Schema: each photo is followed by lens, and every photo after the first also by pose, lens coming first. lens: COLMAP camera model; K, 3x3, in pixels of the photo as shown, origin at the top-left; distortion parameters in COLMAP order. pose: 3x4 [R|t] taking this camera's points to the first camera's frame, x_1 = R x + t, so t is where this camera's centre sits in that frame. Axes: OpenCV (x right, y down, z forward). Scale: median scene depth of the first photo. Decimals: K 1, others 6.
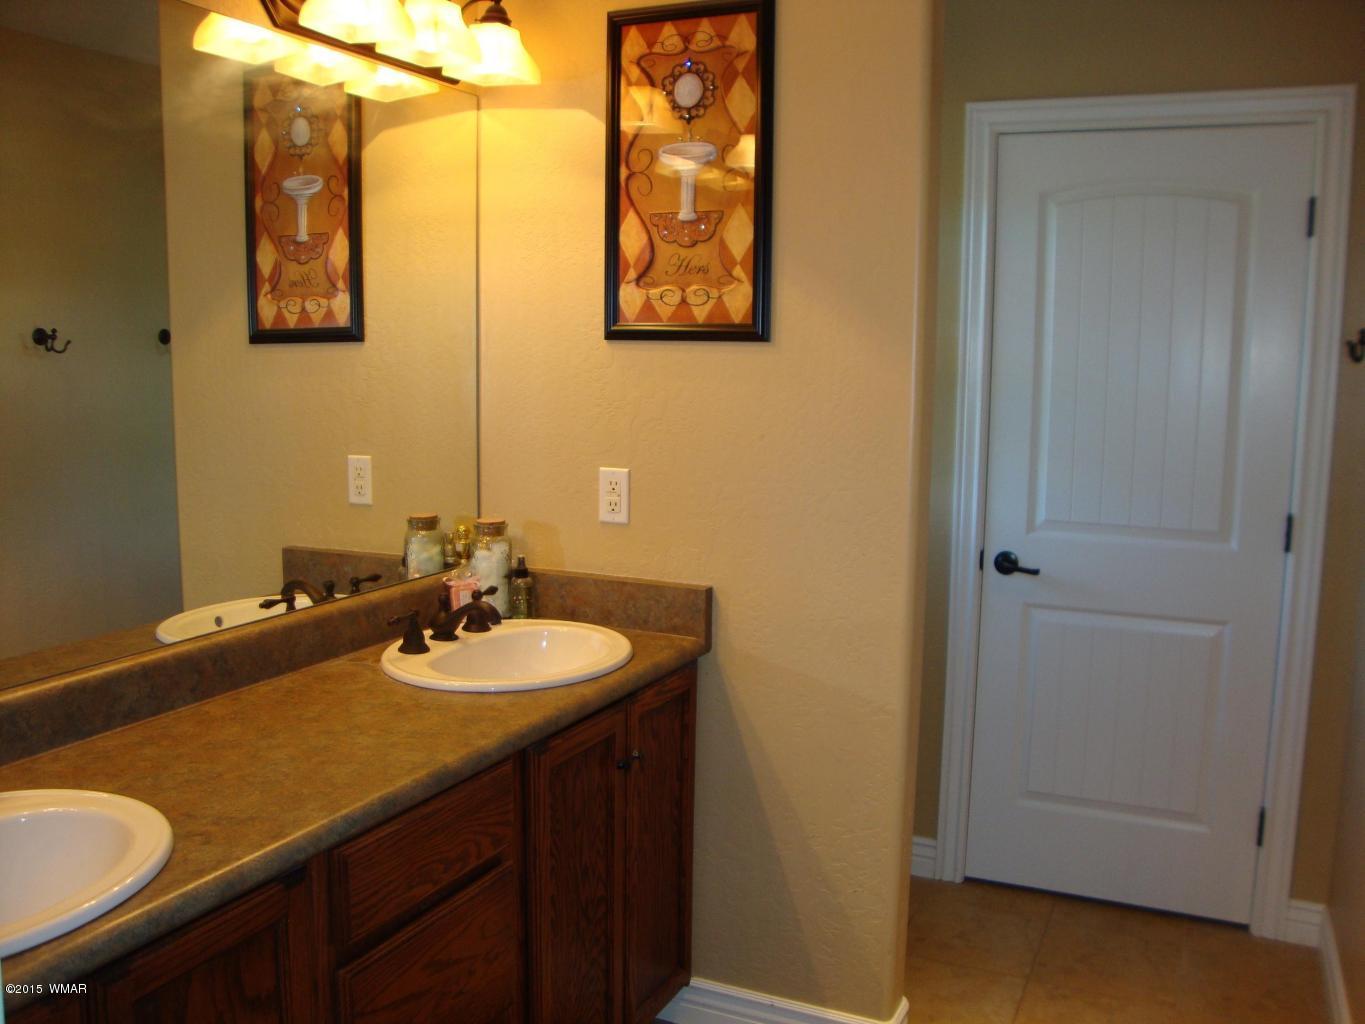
lens RADIAL K [[1236.2, 0, 688.1], [0, 1236.2, 515.0], [0, 0, 1]] dist [-0.202776, 0.224141]
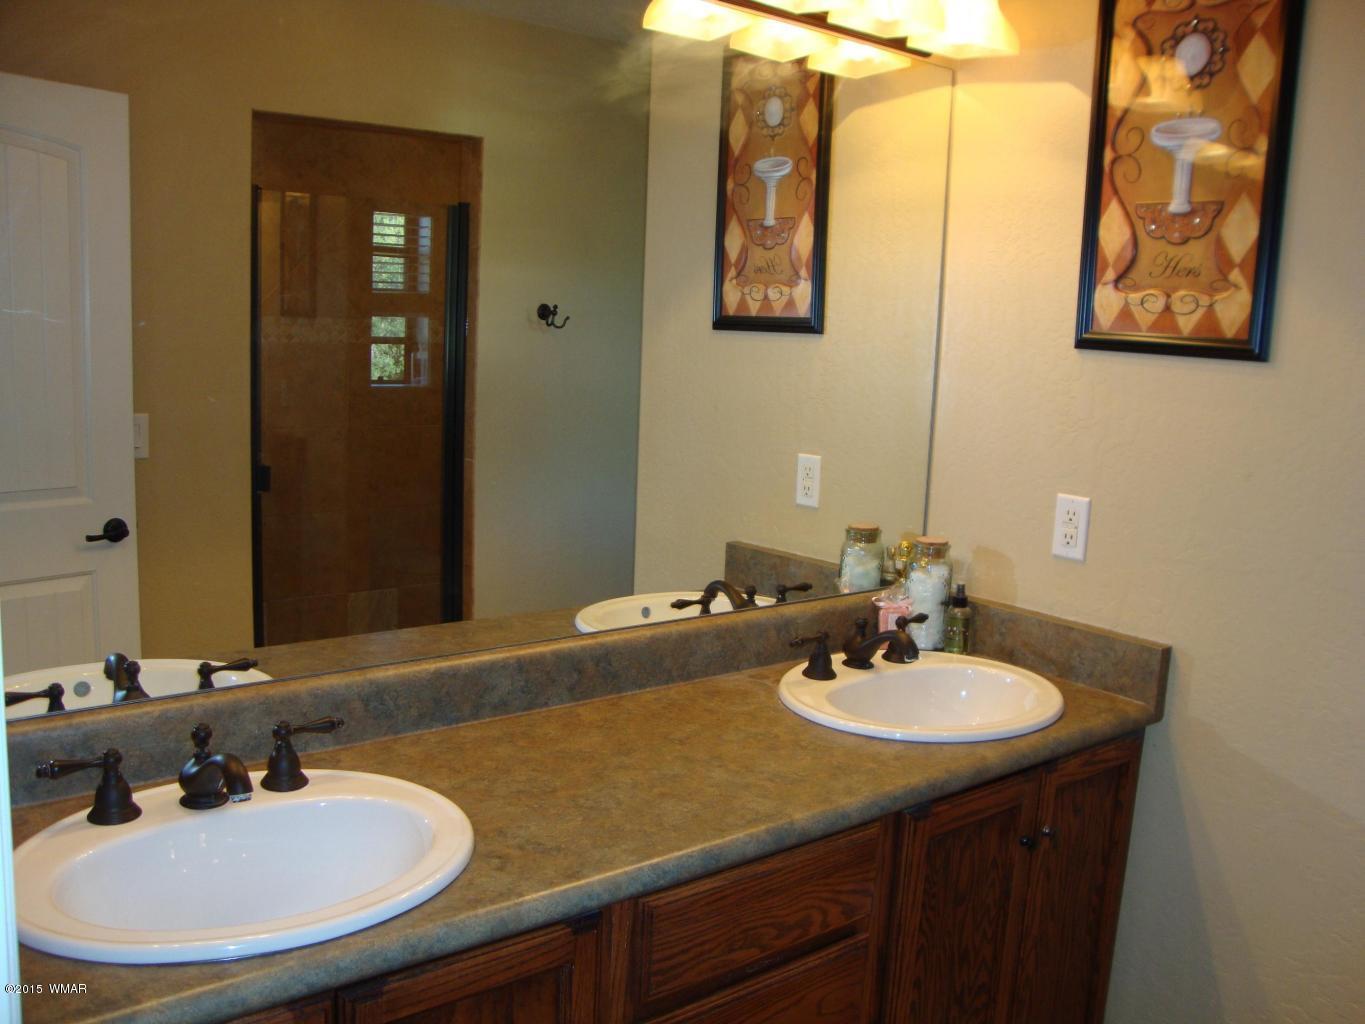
lens RADIAL K [[1236.2, 0, 688.1], [0, 1236.2, 515.0], [0, 0, 1]] dist [-0.202776, 0.224141]
pose [[0.900907, 0.098976, -0.422577, 0.063760], [-0.094776, 0.995016, 0.030997, -0.027608], [0.423538, 0.012125, 0.905797, 0.117261]]
